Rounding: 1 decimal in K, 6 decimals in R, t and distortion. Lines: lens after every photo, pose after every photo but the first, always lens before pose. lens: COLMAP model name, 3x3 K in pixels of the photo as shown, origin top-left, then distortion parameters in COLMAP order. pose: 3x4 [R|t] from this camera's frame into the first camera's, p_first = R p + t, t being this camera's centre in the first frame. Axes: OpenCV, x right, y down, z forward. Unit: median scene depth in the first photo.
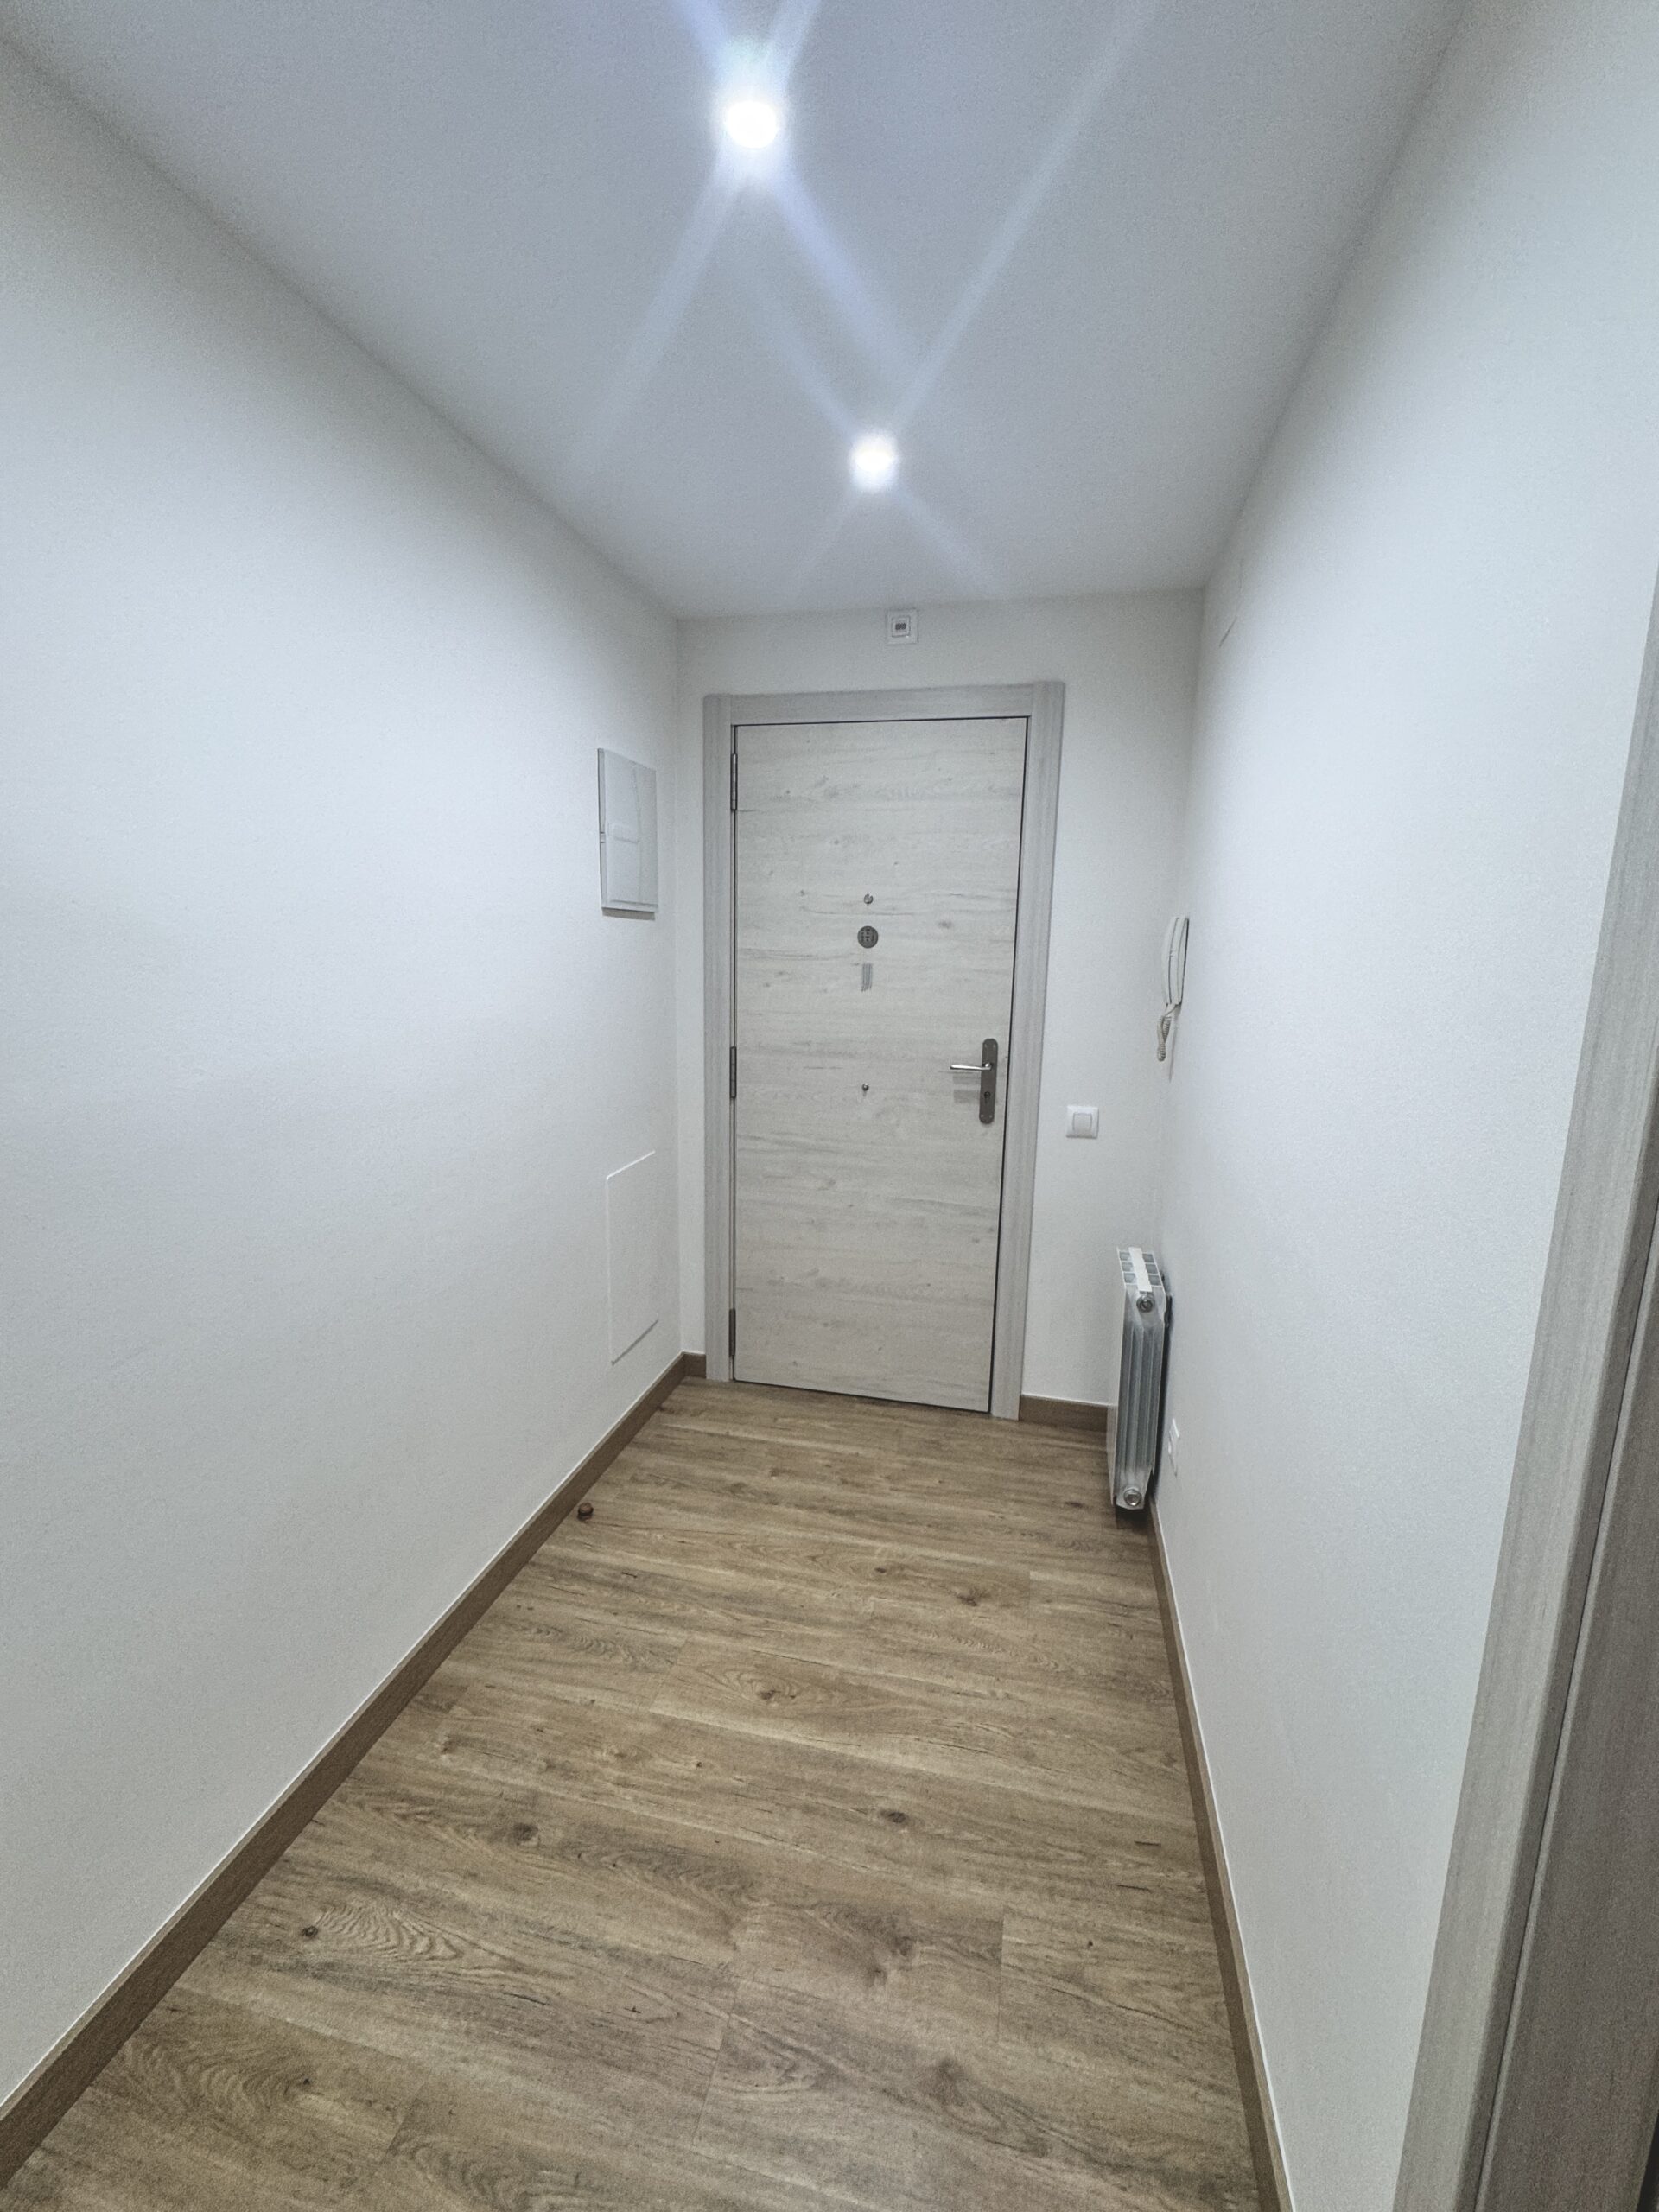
lens RADIAL K [[885.3, 0, 831.4], [0, 885.3, 1104.5], [0, 0, 1]] dist [-0.003931, 0.000923]
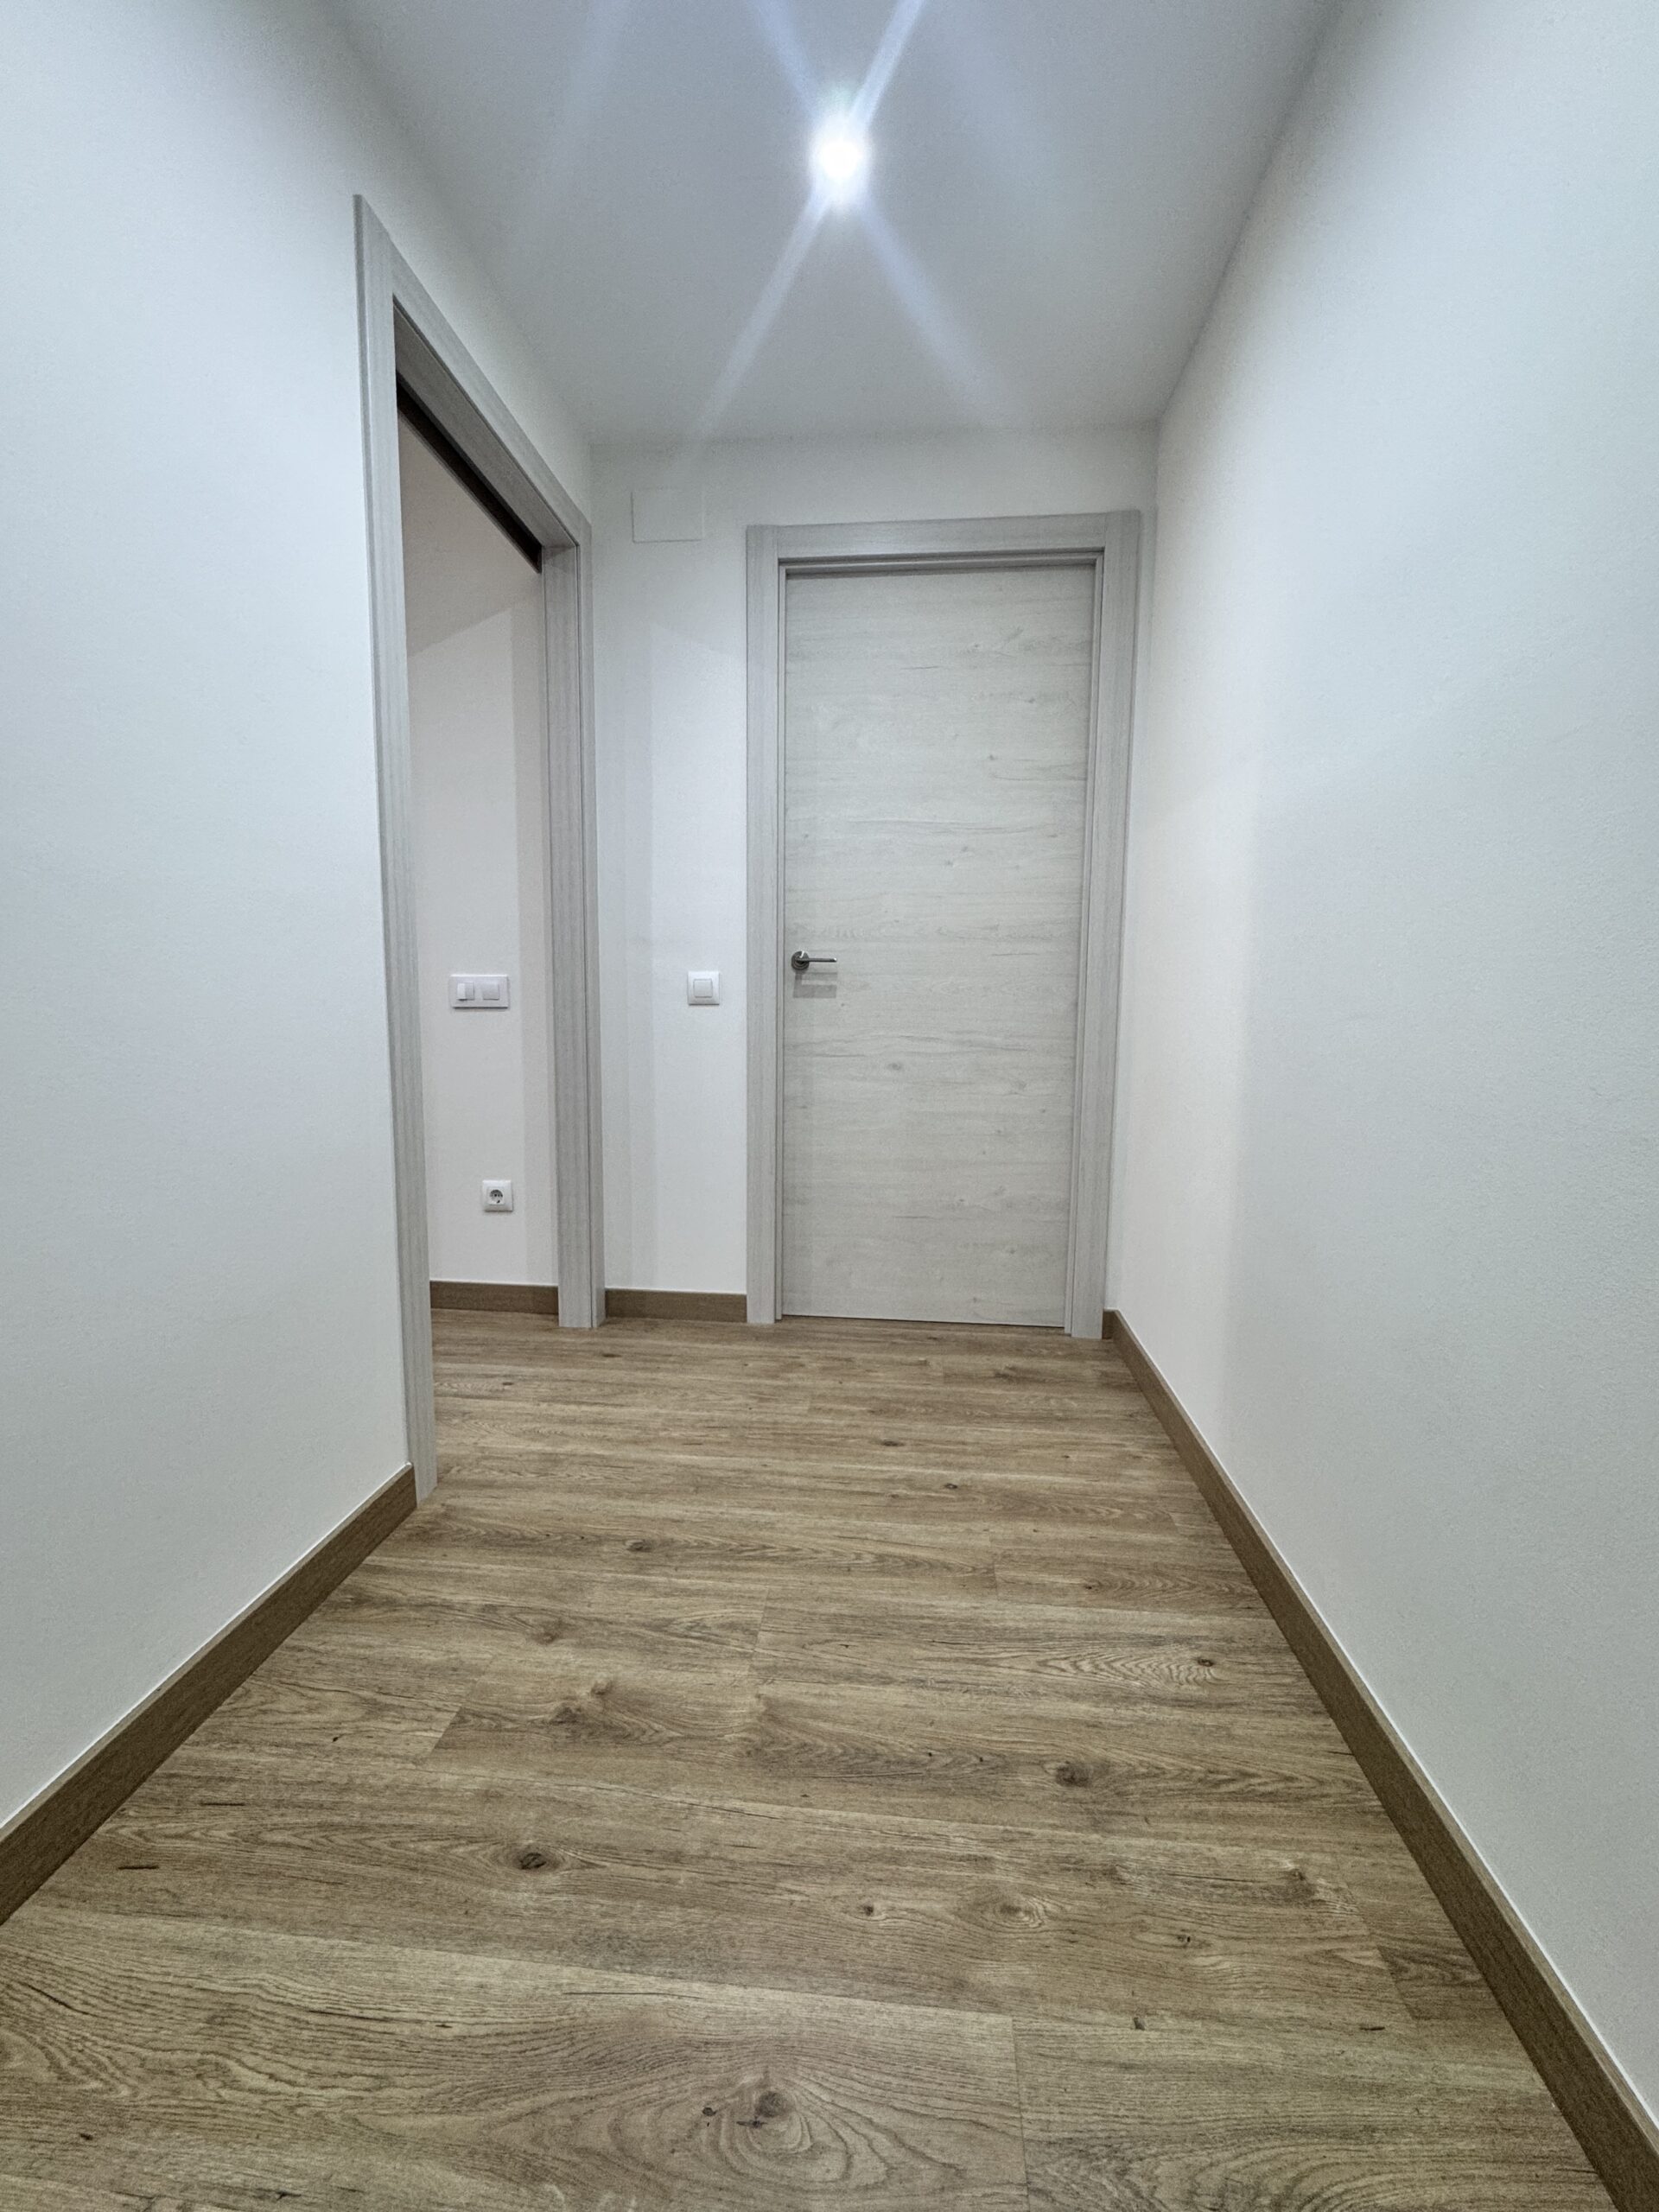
lens RADIAL K [[963.3, 0, 824.2], [0, 963.3, 1105.3], [0, 0, 1]] dist [-0.000770, -0.000027]
pose [[-0.992411, -0.024867, -0.120425, -0.038059], [-0.055872, 0.963597, 0.261456, 0.098954], [0.109540, 0.266201, -0.957673, 1.618947]]
